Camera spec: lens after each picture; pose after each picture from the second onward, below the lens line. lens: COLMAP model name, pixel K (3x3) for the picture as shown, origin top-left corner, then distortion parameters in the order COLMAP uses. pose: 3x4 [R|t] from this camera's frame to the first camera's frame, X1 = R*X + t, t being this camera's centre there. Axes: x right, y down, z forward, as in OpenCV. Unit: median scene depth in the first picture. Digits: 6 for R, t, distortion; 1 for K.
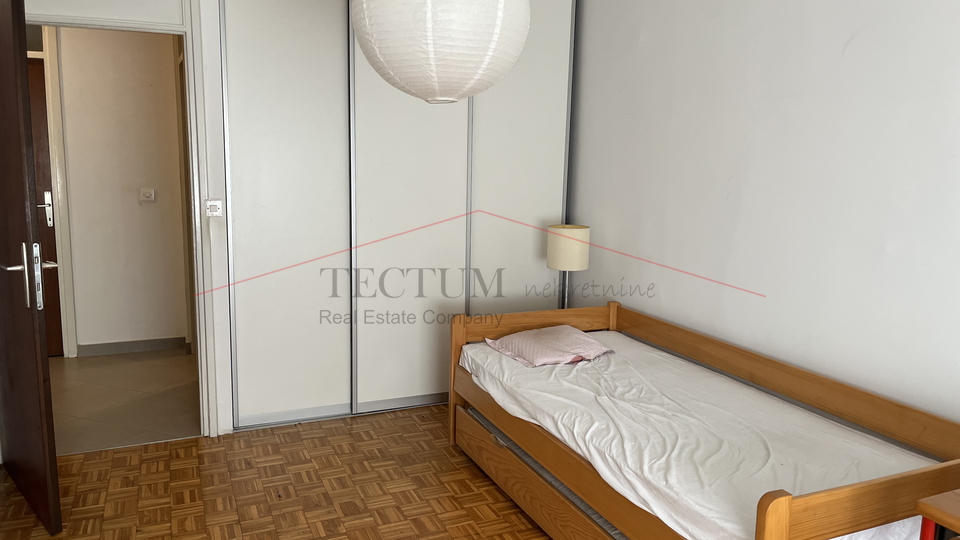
lens RADIAL K [[717.3, 0, 481.8], [0, 717.3, 259.0], [0, 0, 1]] dist [0.001567, -0.001140]
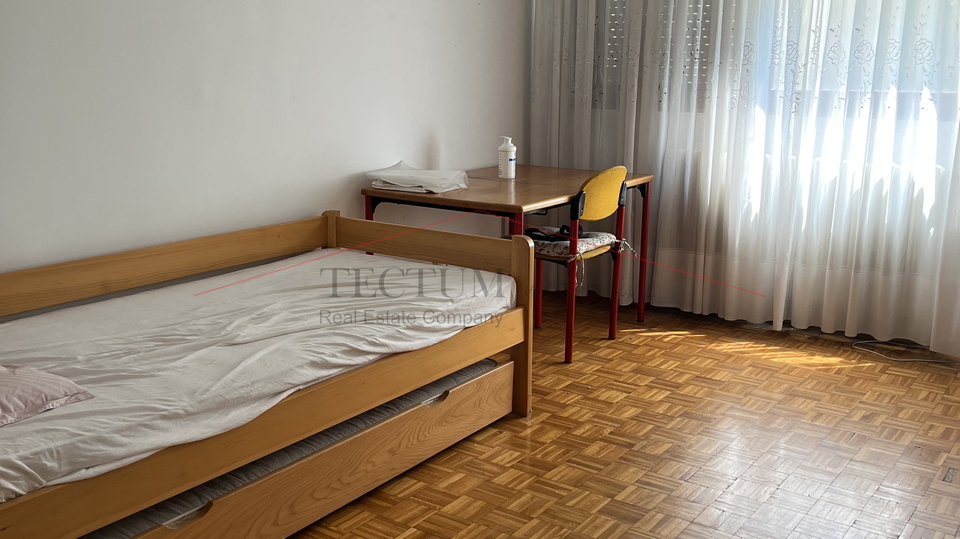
lens RADIAL K [[933.1, 0, 480.0], [0, 933.1, 269.5], [0, 0, 1]] dist [0.009261, -0.002099]
pose [[-0.517610, -0.220033, 0.826840, -0.687465], [0.099432, 0.944351, 0.313550, -0.134304], [-0.849819, 0.244511, -0.466928, 1.166316]]
